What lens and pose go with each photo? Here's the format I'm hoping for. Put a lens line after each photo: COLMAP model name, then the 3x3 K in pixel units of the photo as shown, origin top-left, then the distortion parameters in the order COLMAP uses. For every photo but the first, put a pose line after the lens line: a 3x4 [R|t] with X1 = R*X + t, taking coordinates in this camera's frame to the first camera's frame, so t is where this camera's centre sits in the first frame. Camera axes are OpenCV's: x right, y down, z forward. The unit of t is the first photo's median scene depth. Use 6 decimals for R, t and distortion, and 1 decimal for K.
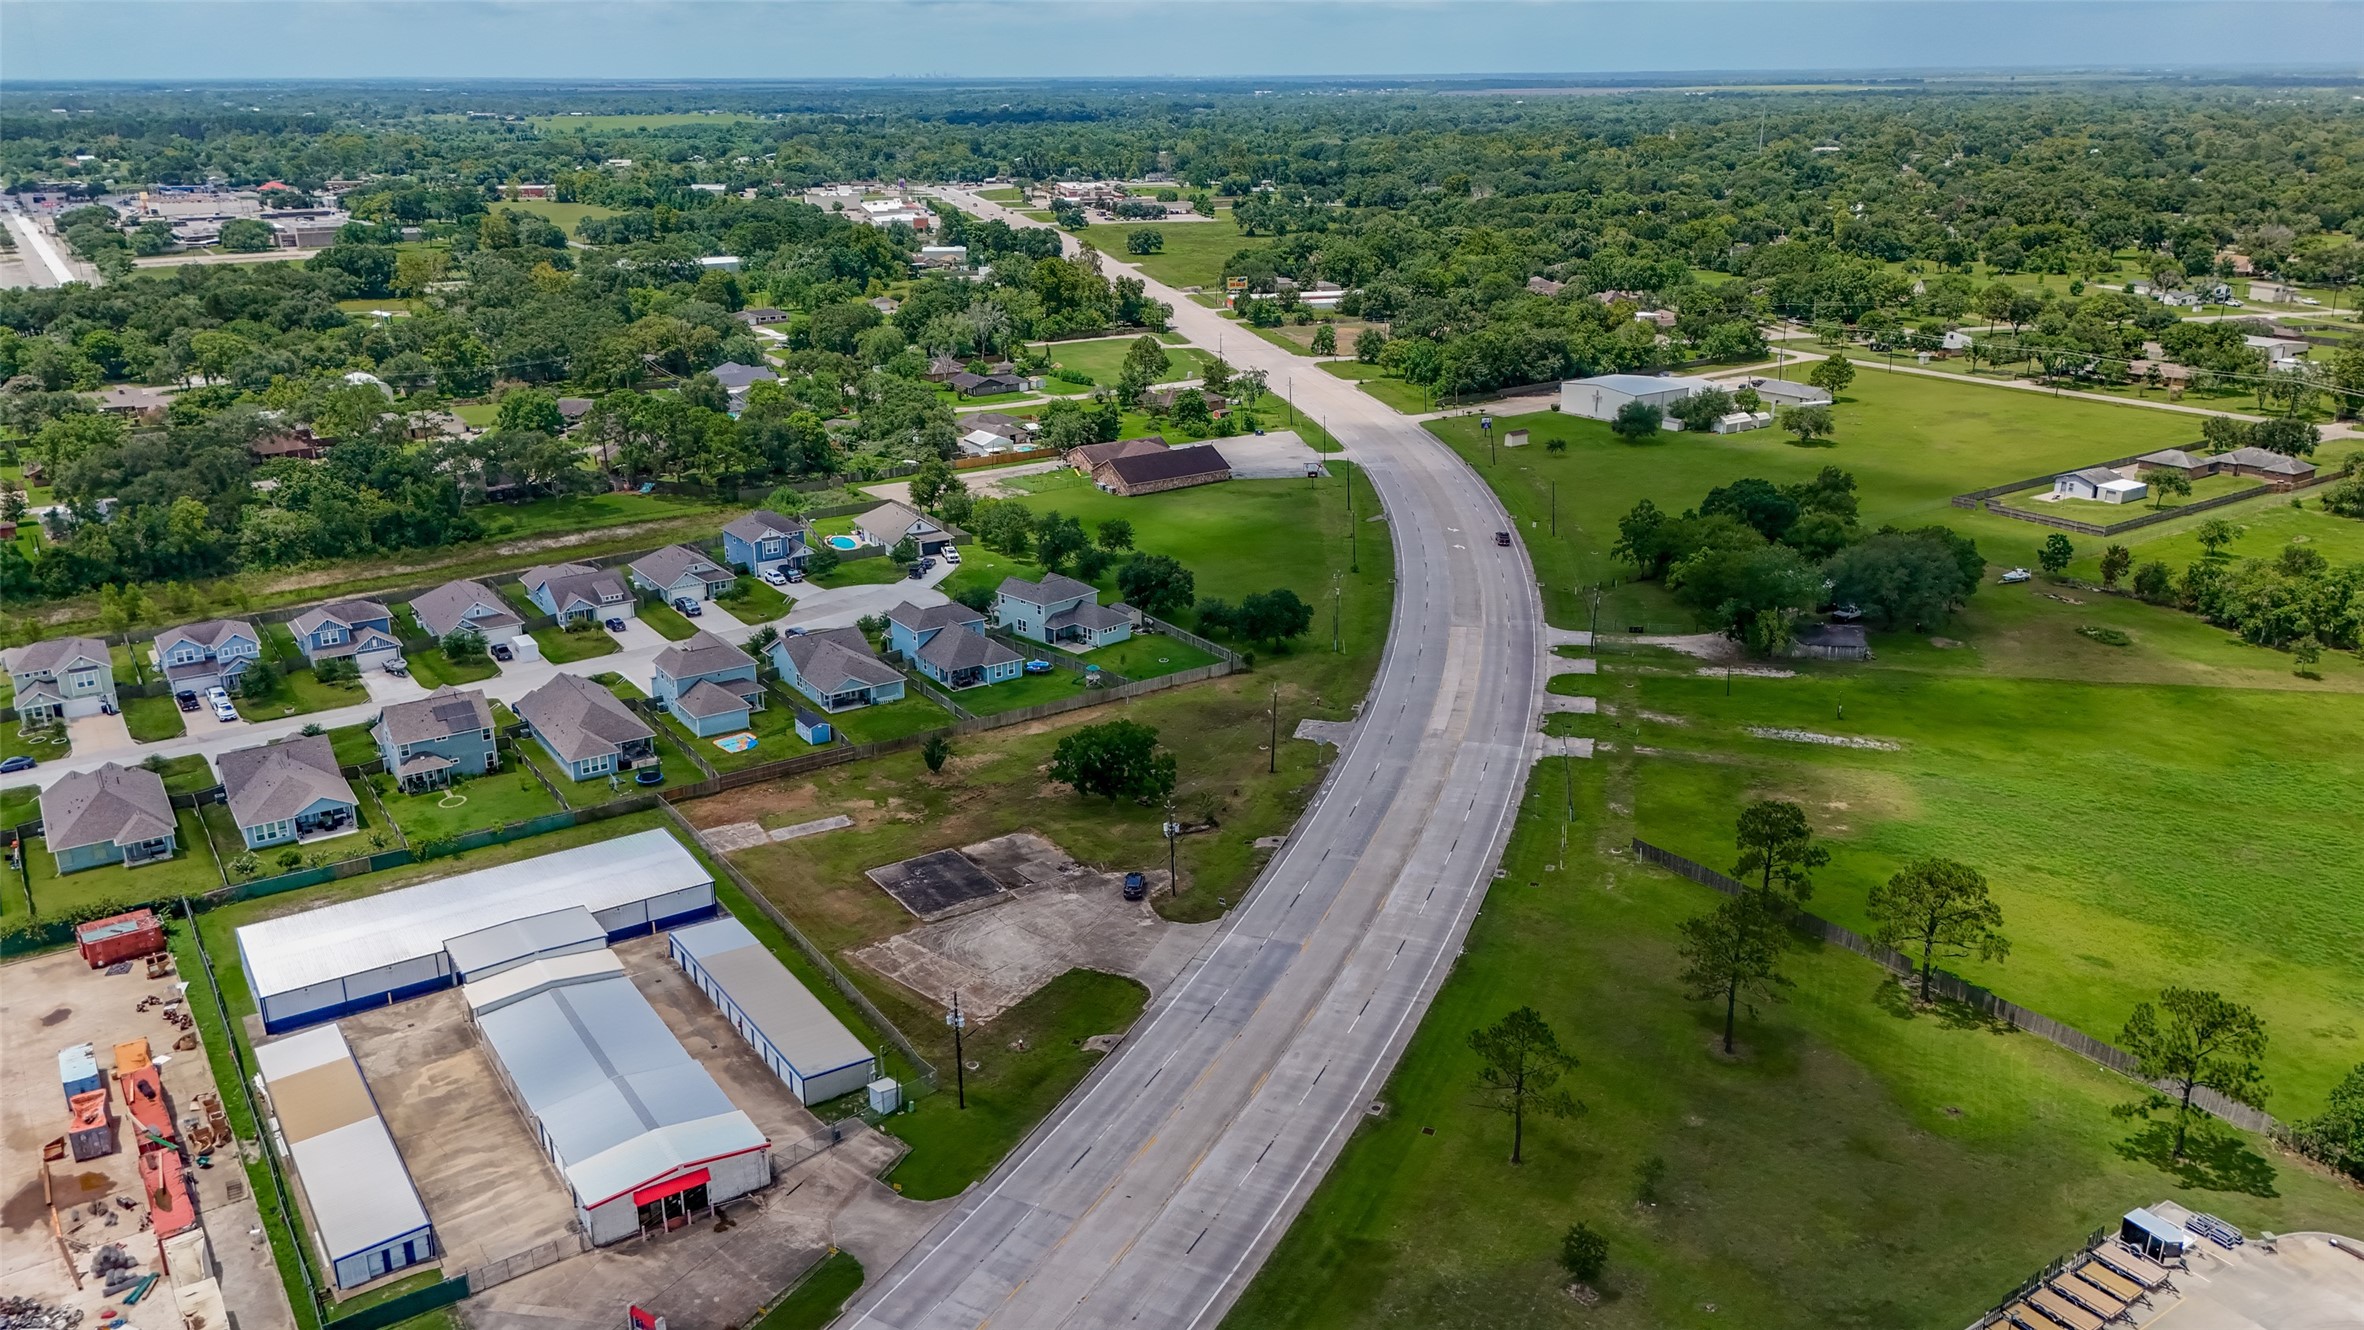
lens RADIAL K [[1737.6, 0, 1182.0], [0, 1737.6, 665.0], [0, 0, 1]] dist [0.094803, -0.101958]
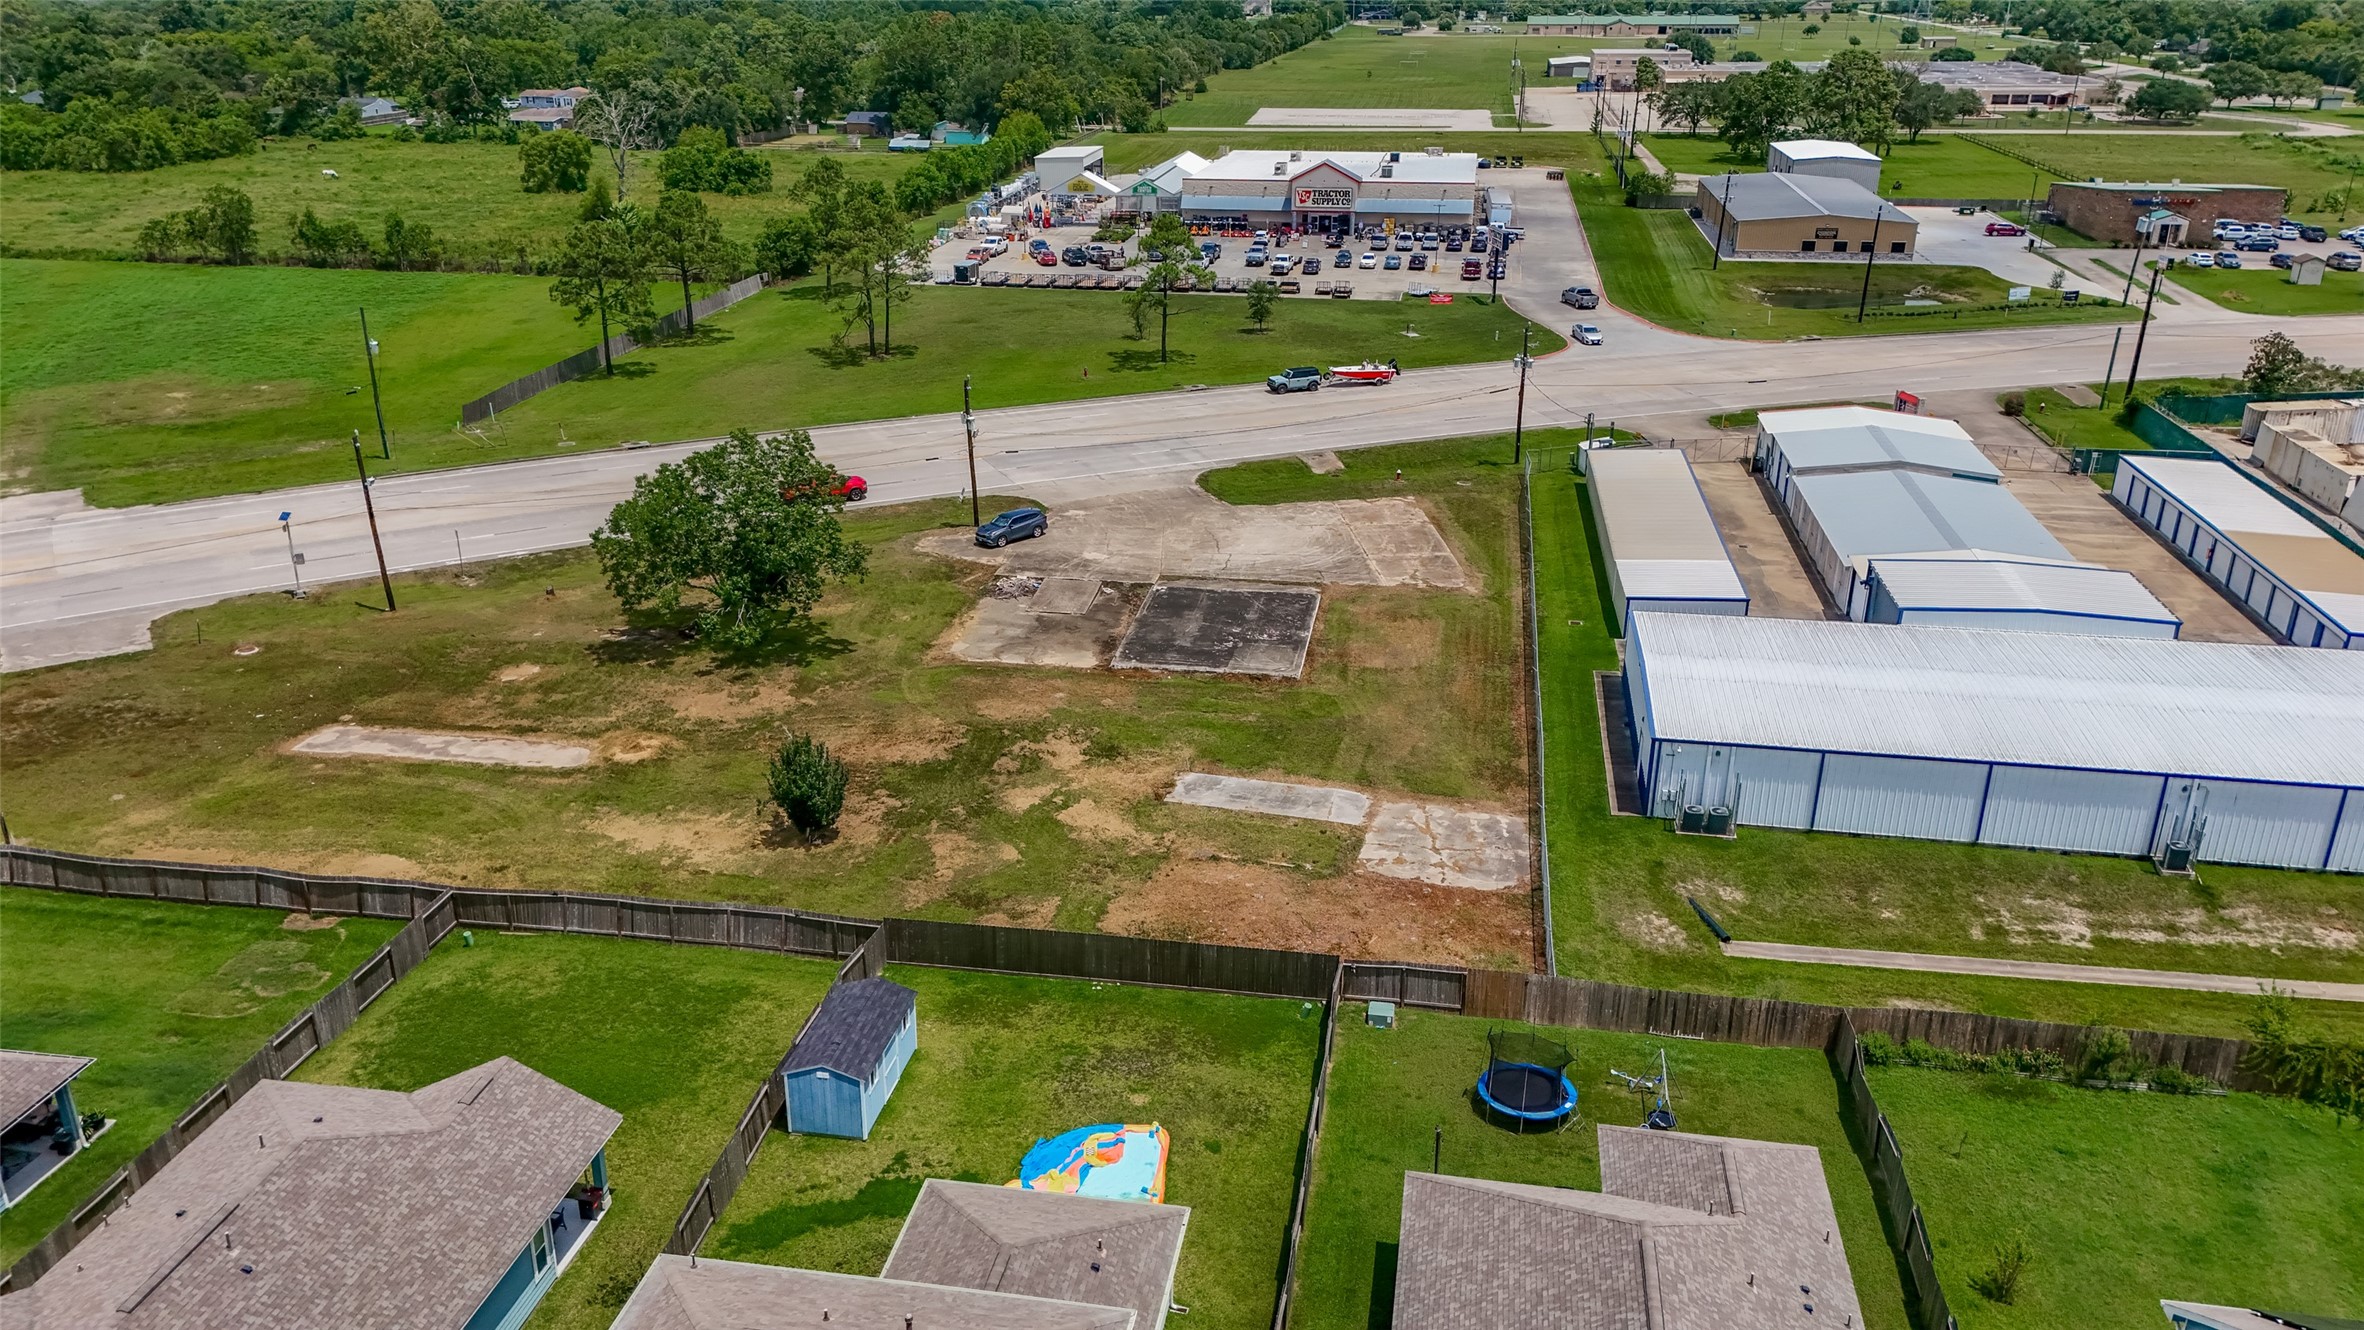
lens RADIAL K [[1721.4, 0, 1182.0], [0, 1721.4, 665.0], [0, 0, 1]] dist [0.143189, -0.259093]
pose [[-0.724222, -0.255268, 0.640578, -0.397370], [0.225783, 0.789968, 0.570064, -0.144232], [-0.651555, 0.557484, -0.514478, 1.075242]]
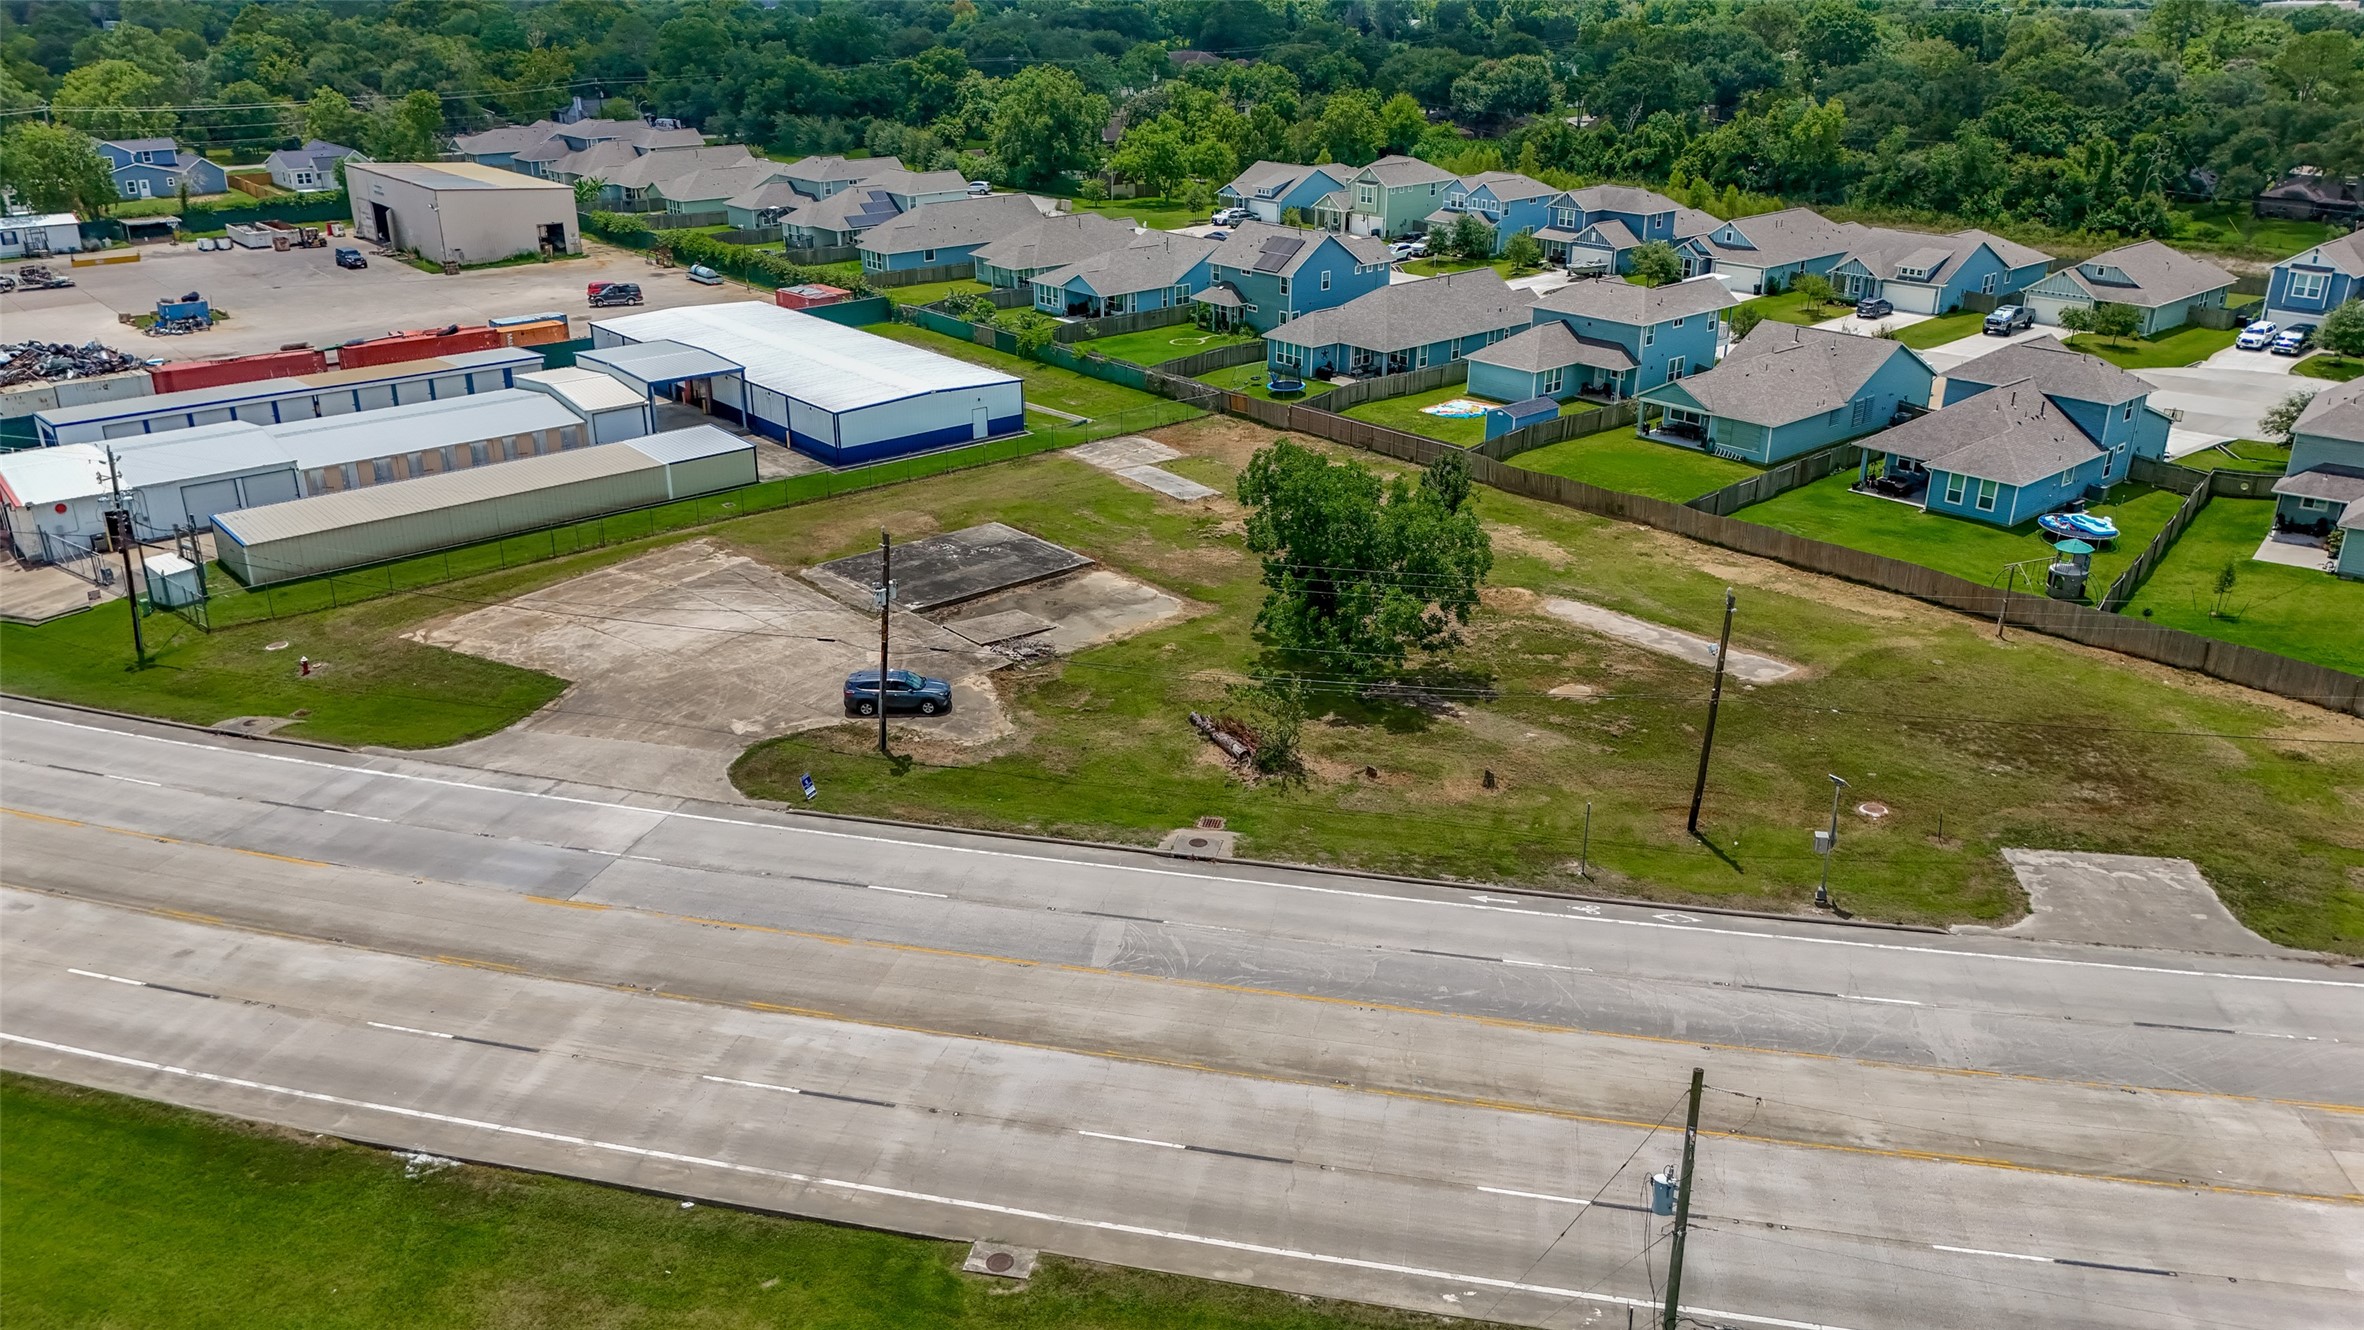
lens RADIAL K [[1737.6, 0, 1182.0], [0, 1737.6, 665.0], [0, 0, 1]] dist [0.094803, -0.101958]
pose [[0.117473, 0.380752, -0.917185, 0.329363], [-0.318647, 0.889196, 0.328321, -0.045419], [0.940566, 0.253689, 0.225782, 0.793383]]
